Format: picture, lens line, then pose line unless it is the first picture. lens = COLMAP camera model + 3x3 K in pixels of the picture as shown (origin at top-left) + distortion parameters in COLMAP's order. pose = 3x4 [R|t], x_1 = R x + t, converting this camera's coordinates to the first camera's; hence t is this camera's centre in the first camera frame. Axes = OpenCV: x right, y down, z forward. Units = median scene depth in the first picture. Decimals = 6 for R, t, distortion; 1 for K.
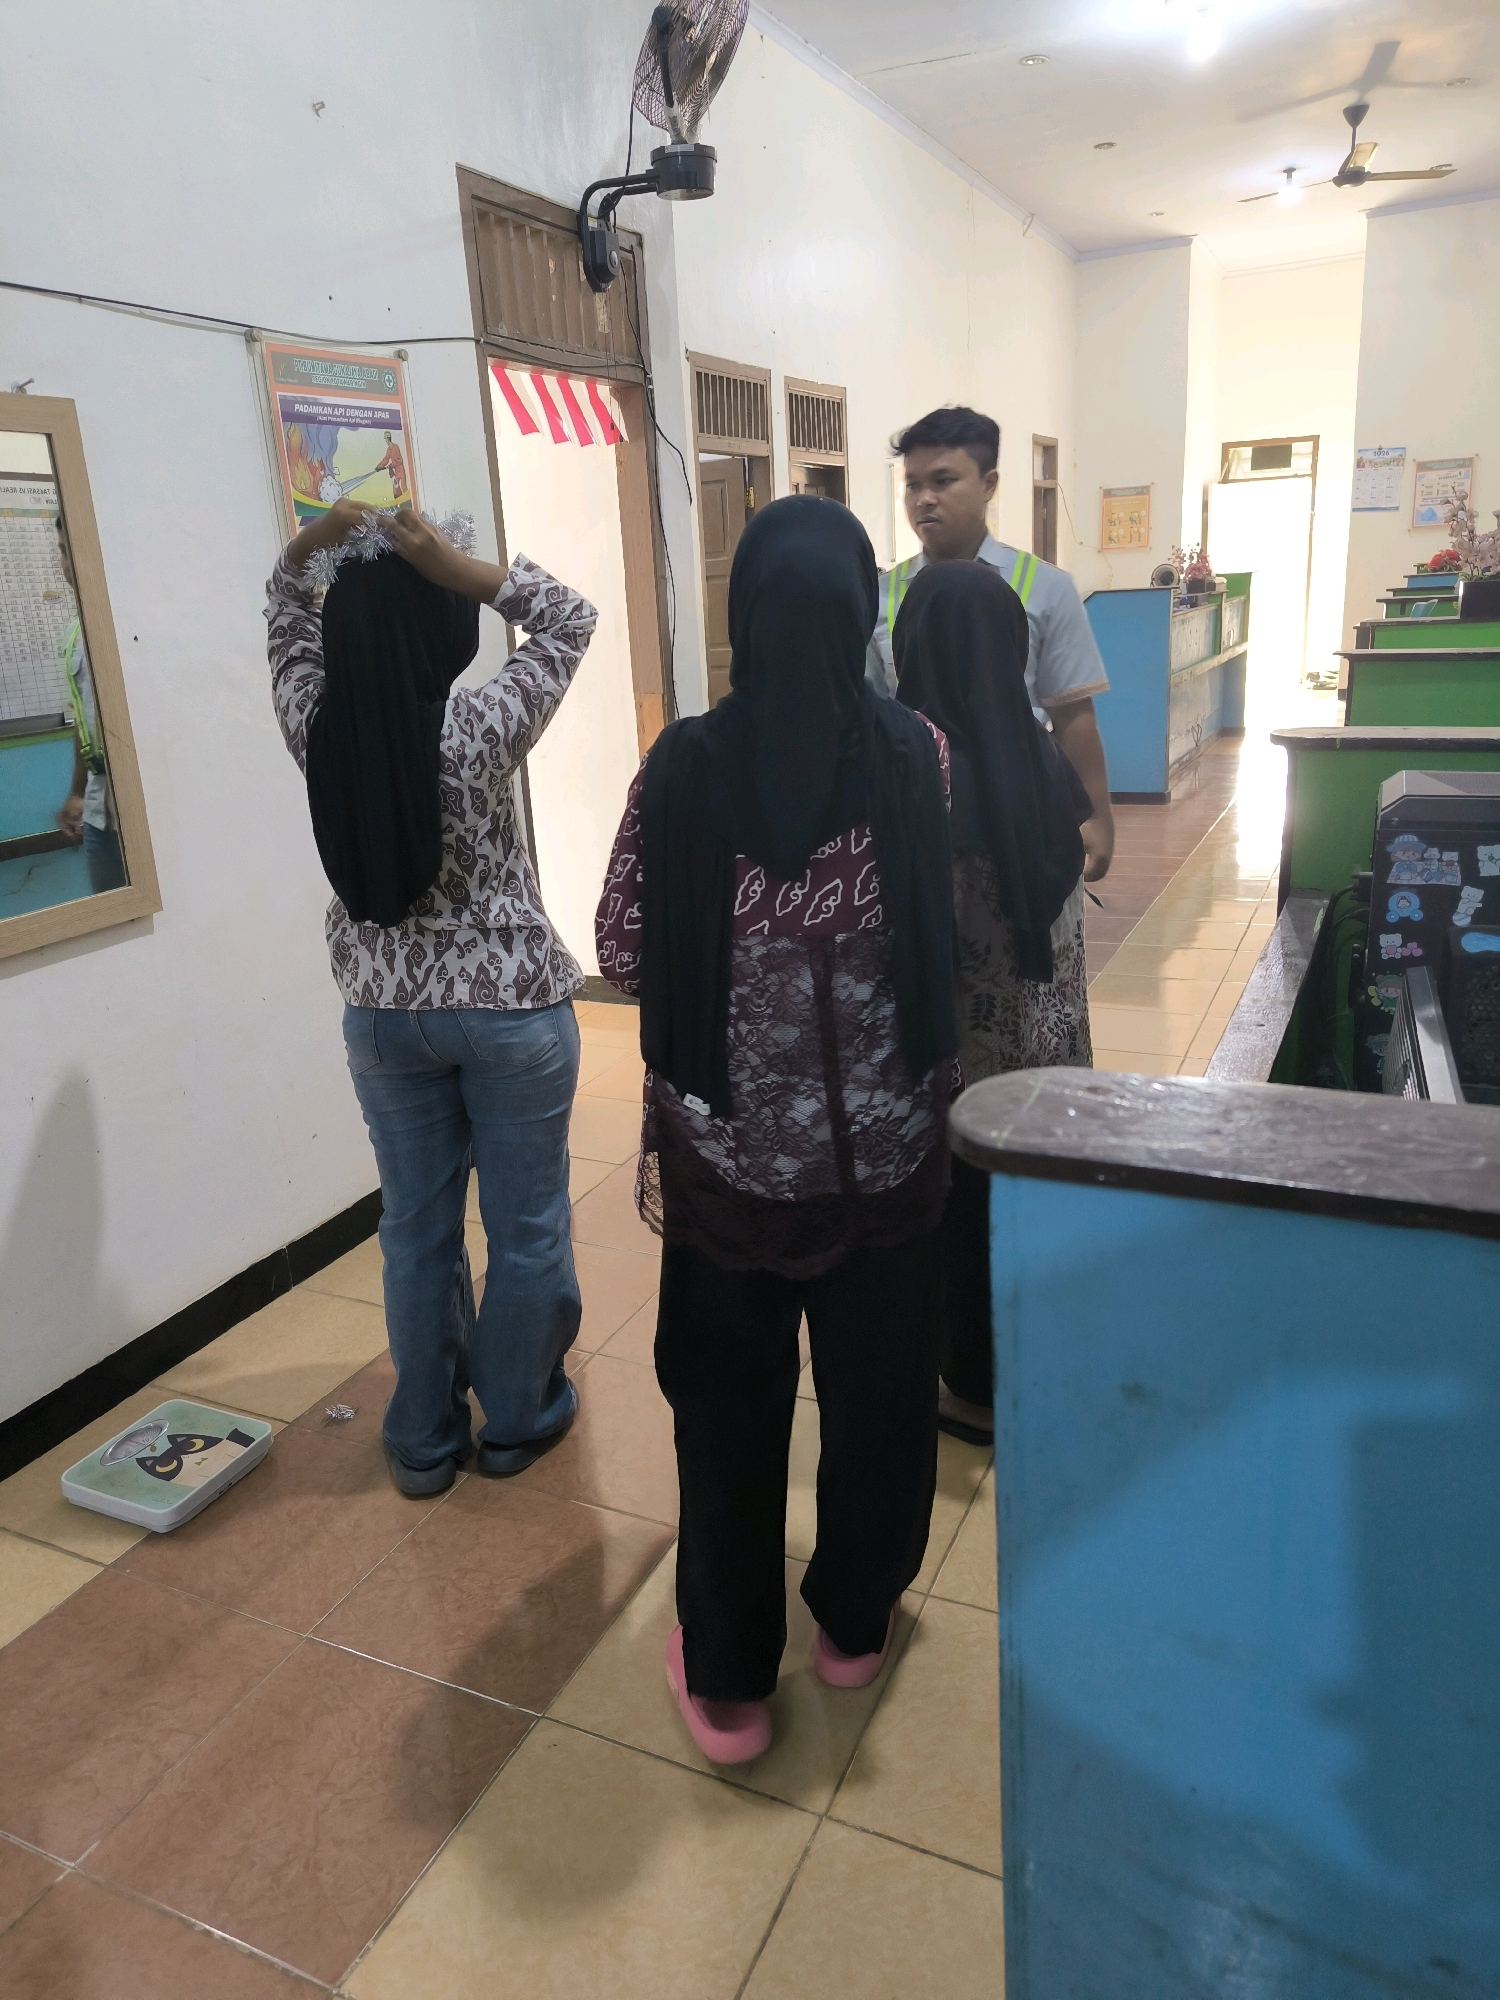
lens RADIAL K [[1425.1, 0, 743.3], [0, 1425.1, 1000.0], [0, 0, 1]] dist [-0.002387, 0.005277]
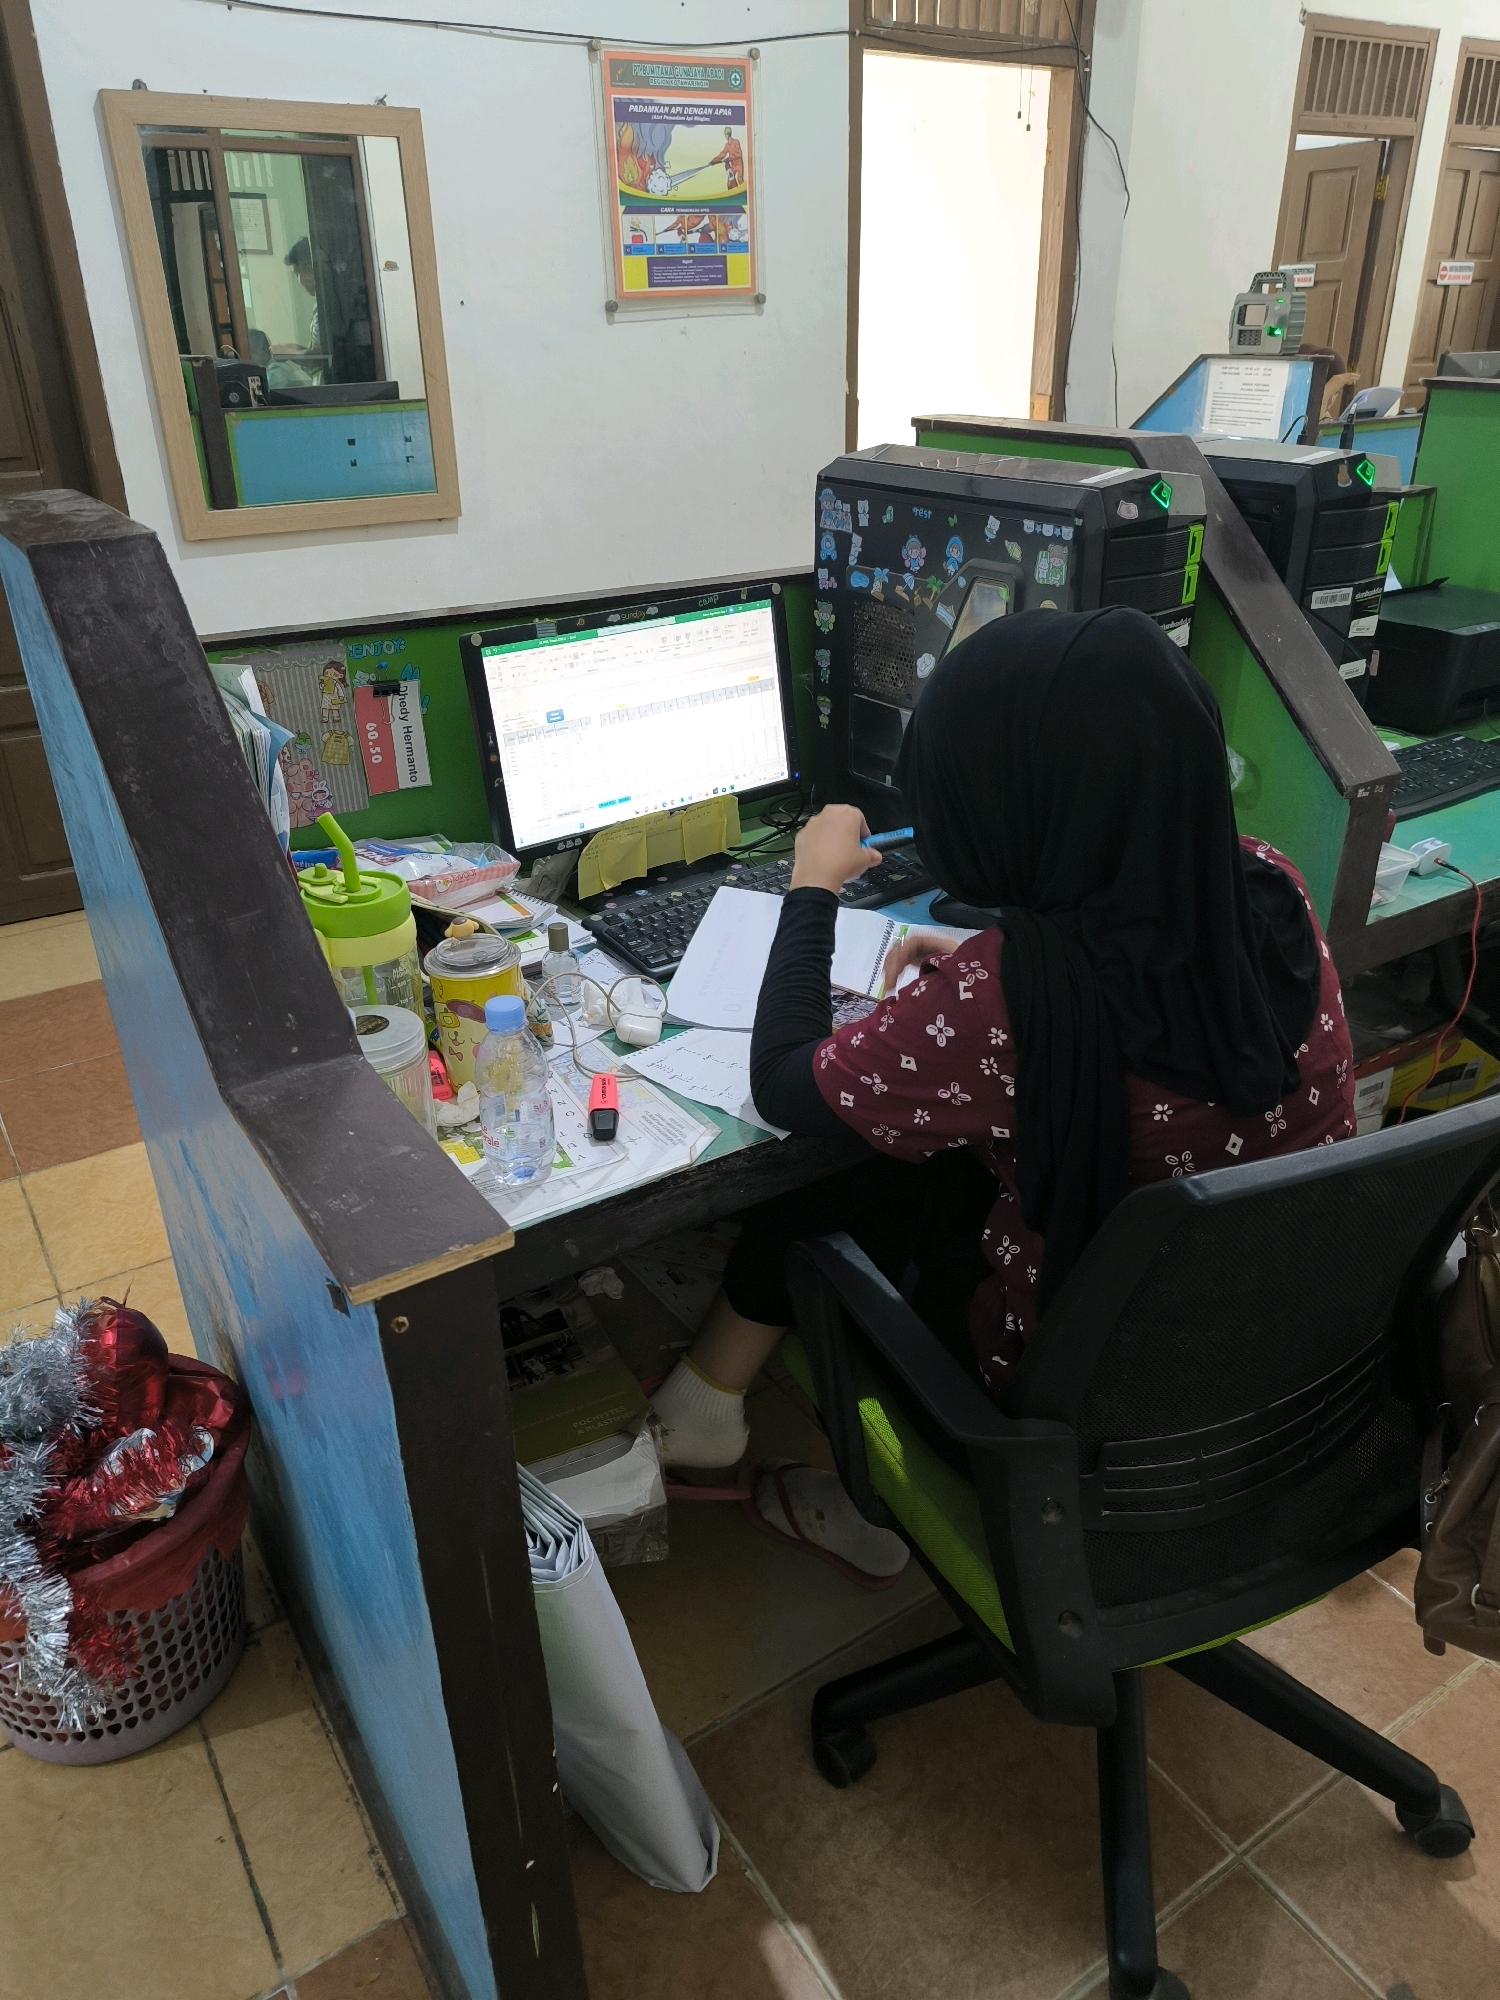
lens RADIAL K [[1425.1, 0, 758.5], [0, 1425.1, 1000.8], [0, 0, 1]] dist [-0.002387, 0.005277]
pose [[0.865433, 0.255717, -0.430853, 0.492176], [-0.172388, 0.959418, 0.223159, 0.024097], [0.470433, -0.118855, 0.874394, -0.100370]]
